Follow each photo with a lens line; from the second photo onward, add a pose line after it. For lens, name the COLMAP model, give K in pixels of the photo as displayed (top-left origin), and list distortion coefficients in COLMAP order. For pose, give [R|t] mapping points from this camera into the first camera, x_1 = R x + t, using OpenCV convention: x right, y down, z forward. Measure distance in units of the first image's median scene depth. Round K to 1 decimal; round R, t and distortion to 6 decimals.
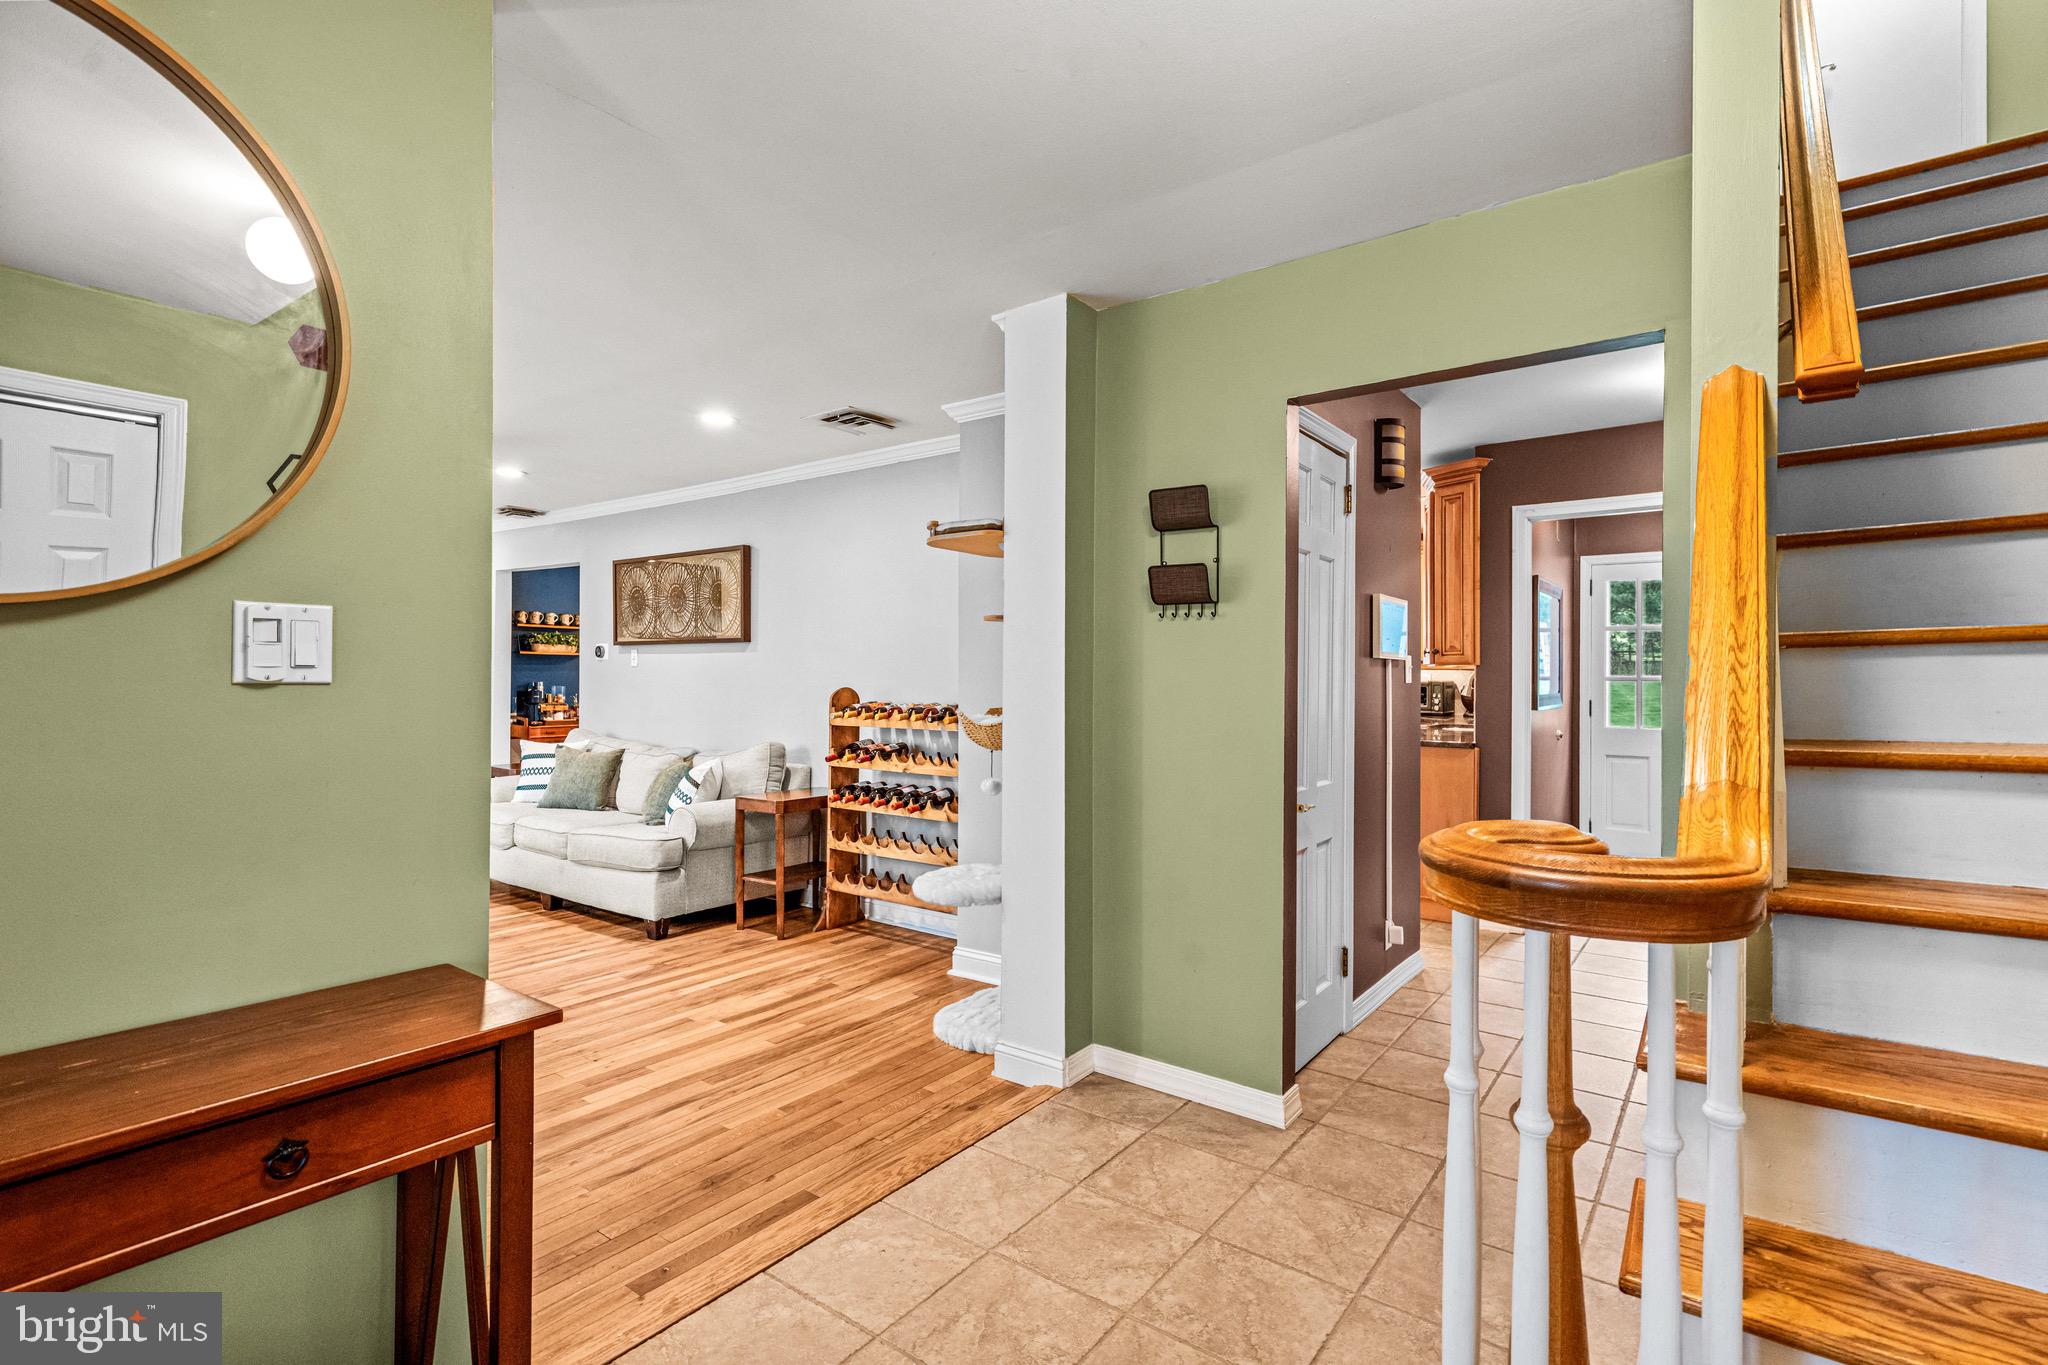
lens RADIAL K [[957.3, 0, 1022.3], [0, 957.3, 660.8], [0, 0, 1]] dist [0.004627, 0.000037]
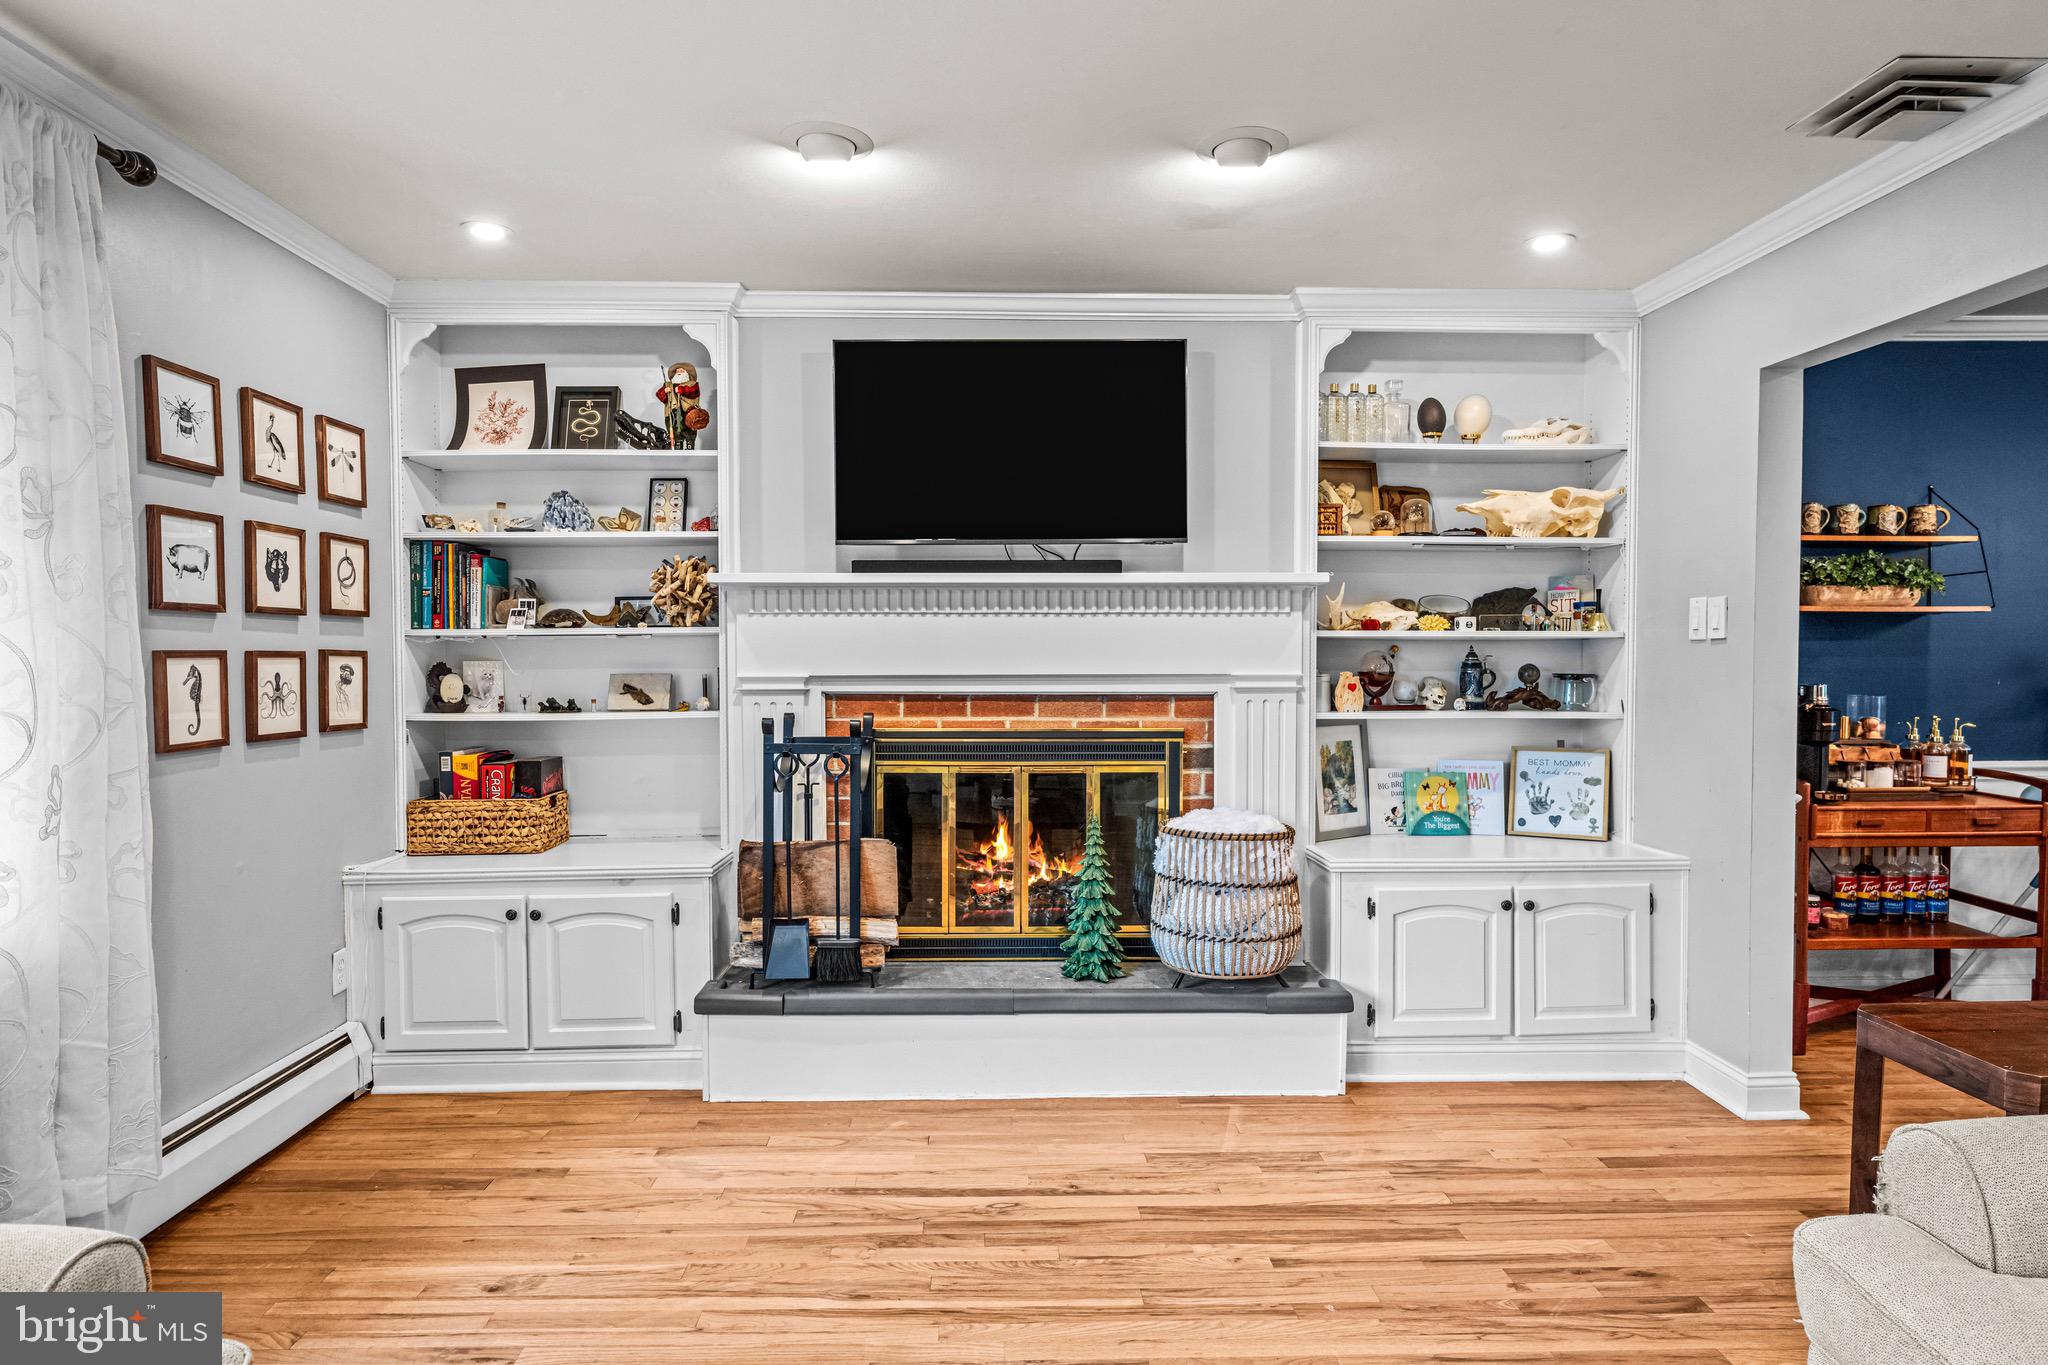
lens RADIAL K [[1208.0, 0, 1025.9], [0, 1208.0, 692.3], [0, 0, 1]] dist [0.005673, 0.000456]
pose [[0.628464, 0.015700, -0.777680, -0.557570], [0.010854, 0.999522, 0.028950, 0.012888], [0.777763, -0.026635, 0.627993, 0.764916]]
